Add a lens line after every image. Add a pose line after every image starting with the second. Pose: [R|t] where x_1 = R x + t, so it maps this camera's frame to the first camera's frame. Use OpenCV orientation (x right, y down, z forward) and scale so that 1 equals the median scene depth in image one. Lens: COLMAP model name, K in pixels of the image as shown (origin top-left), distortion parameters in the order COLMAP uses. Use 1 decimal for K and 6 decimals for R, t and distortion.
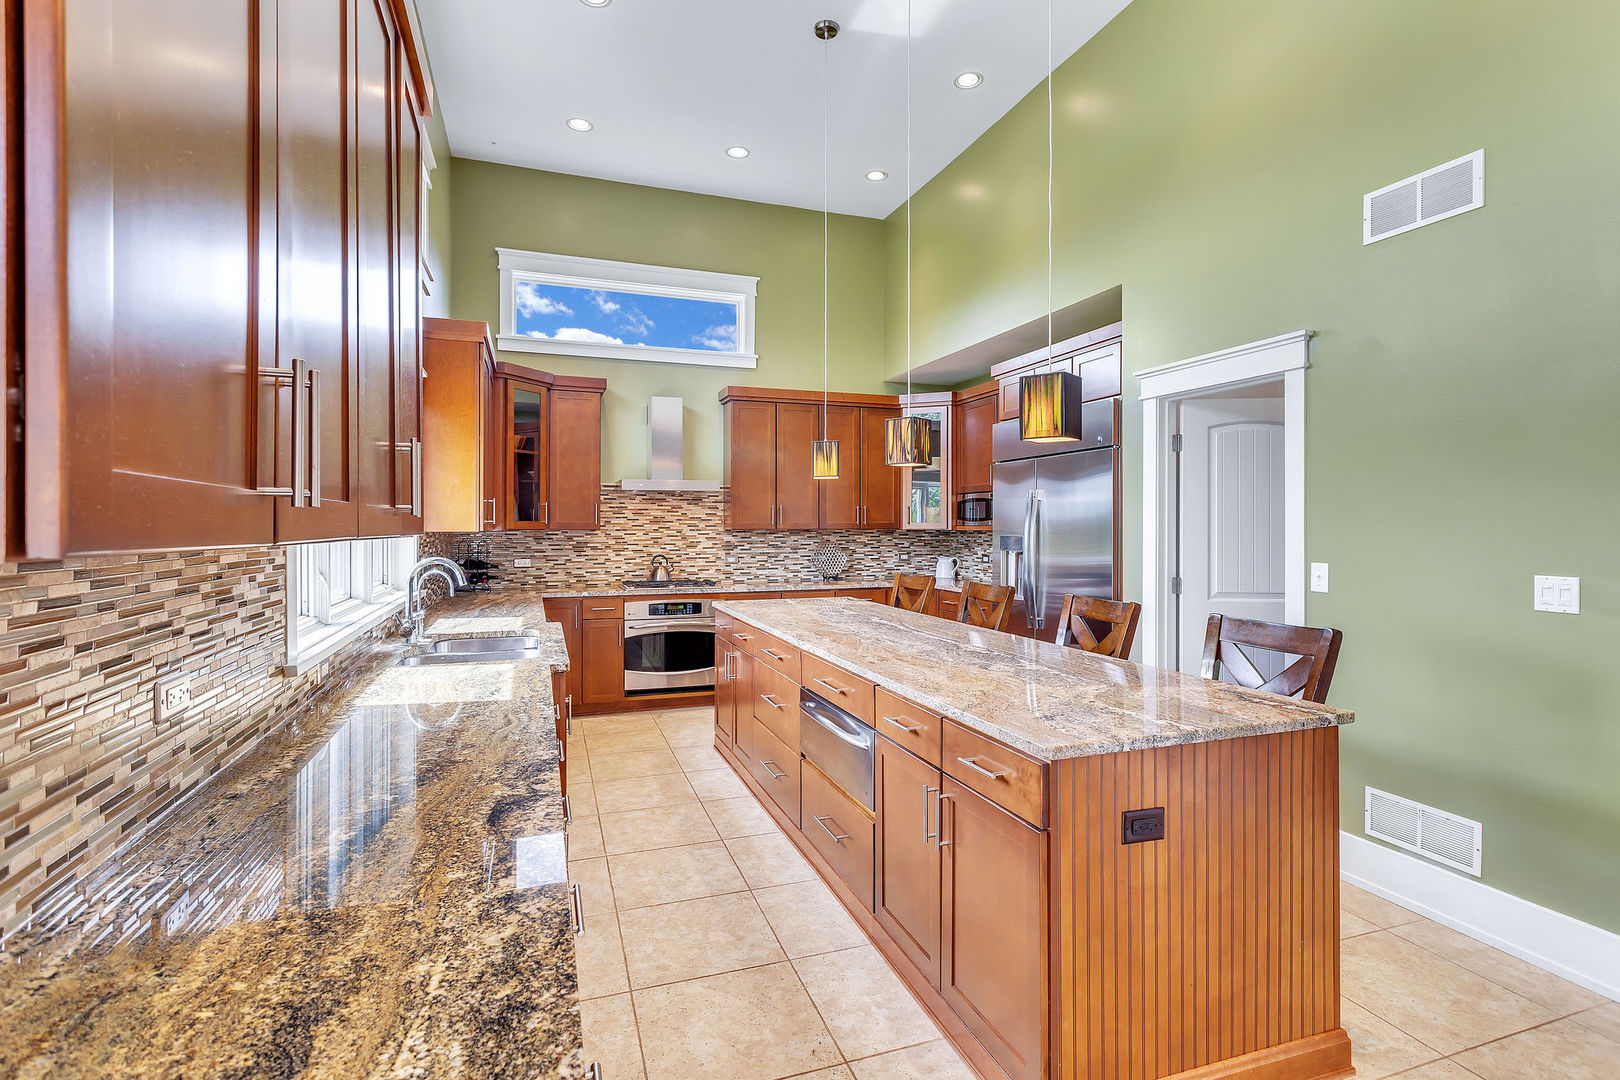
lens RADIAL K [[816.3, 0, 792.7], [0, 816.3, 527.8], [0, 0, 1]] dist [0.000897, 0.001804]
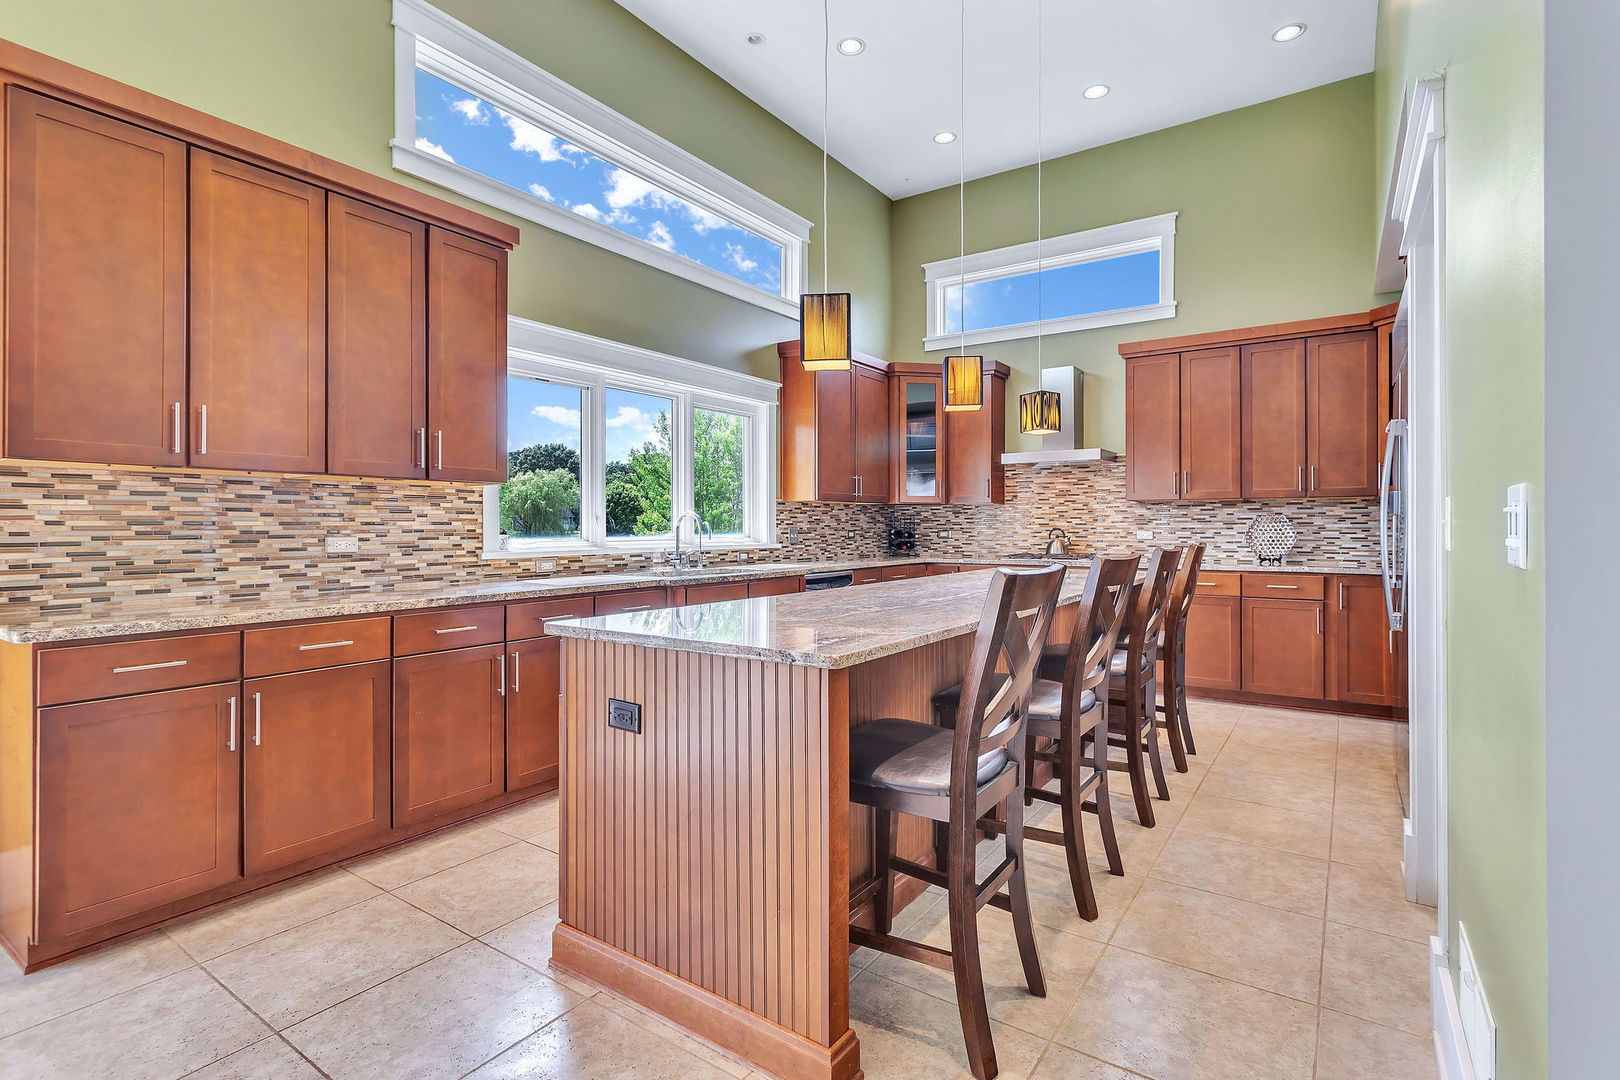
lens RADIAL K [[816.3, 0, 804.9], [0, 816.3, 535.5], [0, 0, 1]] dist [0.000897, 0.001804]
pose [[0.554029, 0.007231, -0.832466, 0.482434], [-0.005355, 0.999973, 0.005122, 0.038017], [0.832480, 0.001620, 0.554052, 0.193944]]
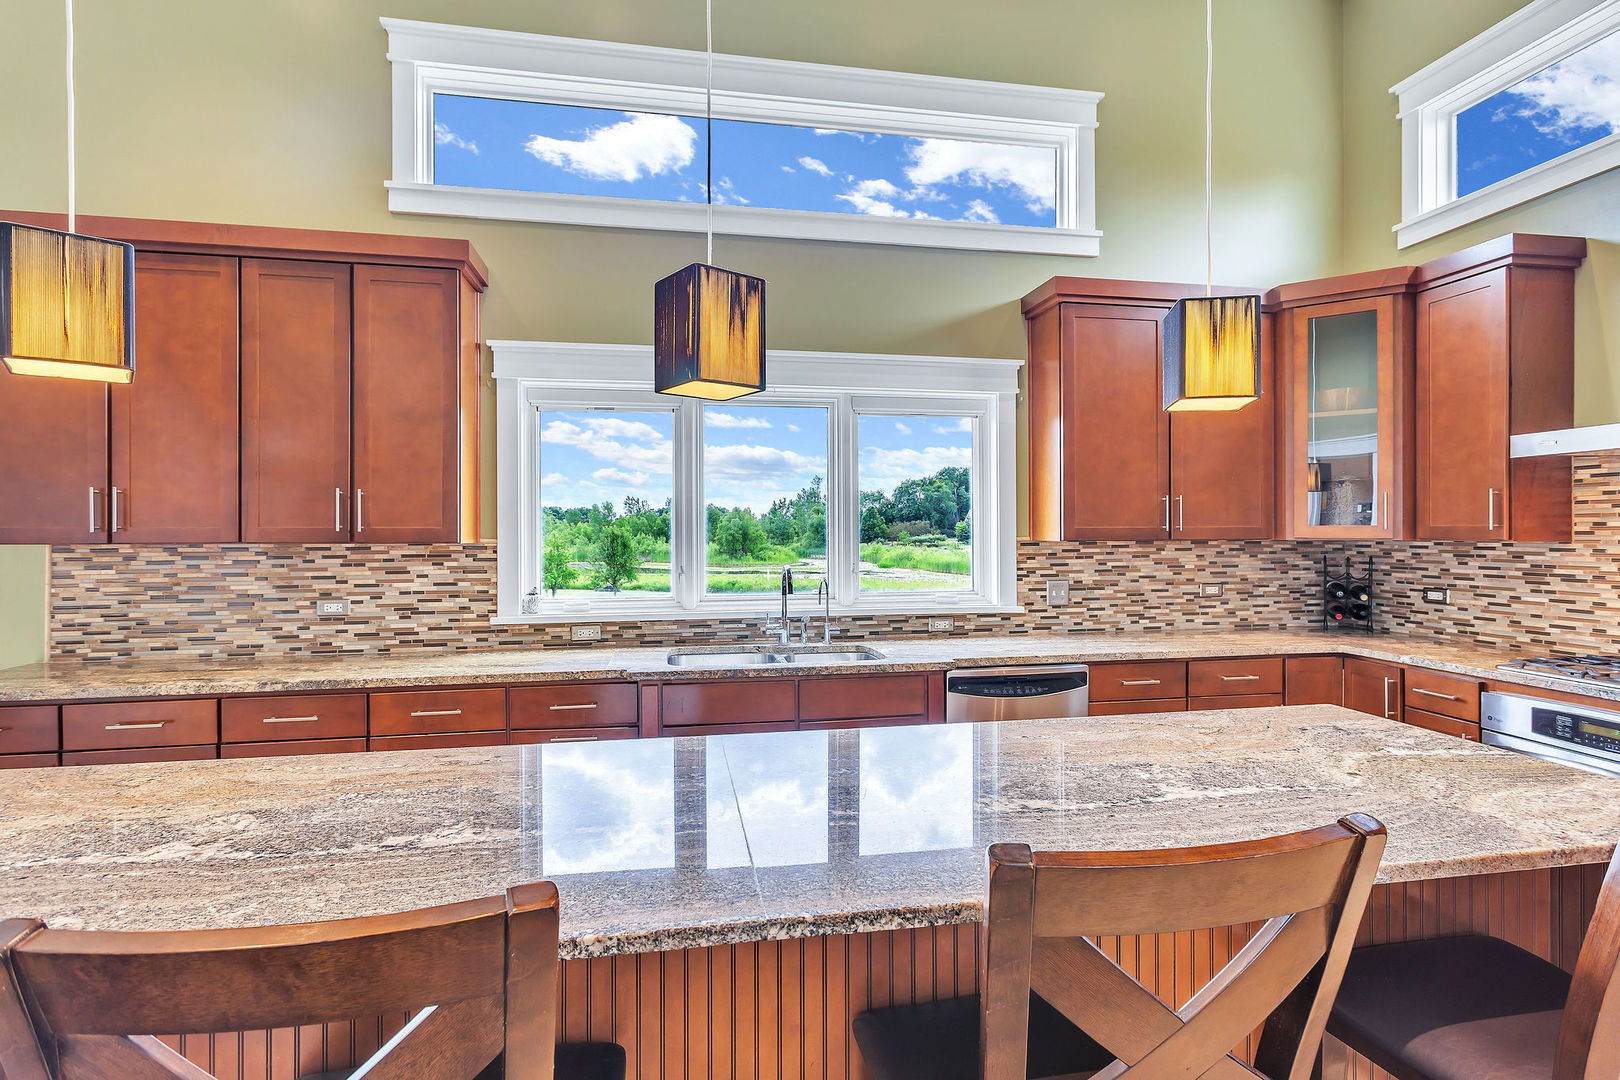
lens RADIAL K [[816.3, 0, 812.7], [0, 816.3, 534.6], [0, 0, 1]] dist [0.000897, 0.001804]
pose [[-0.218207, 0.006415, -0.975882, 0.321083], [-0.003325, 0.999968, 0.007316, -0.003176], [0.975897, 0.004841, -0.218178, 0.650085]]
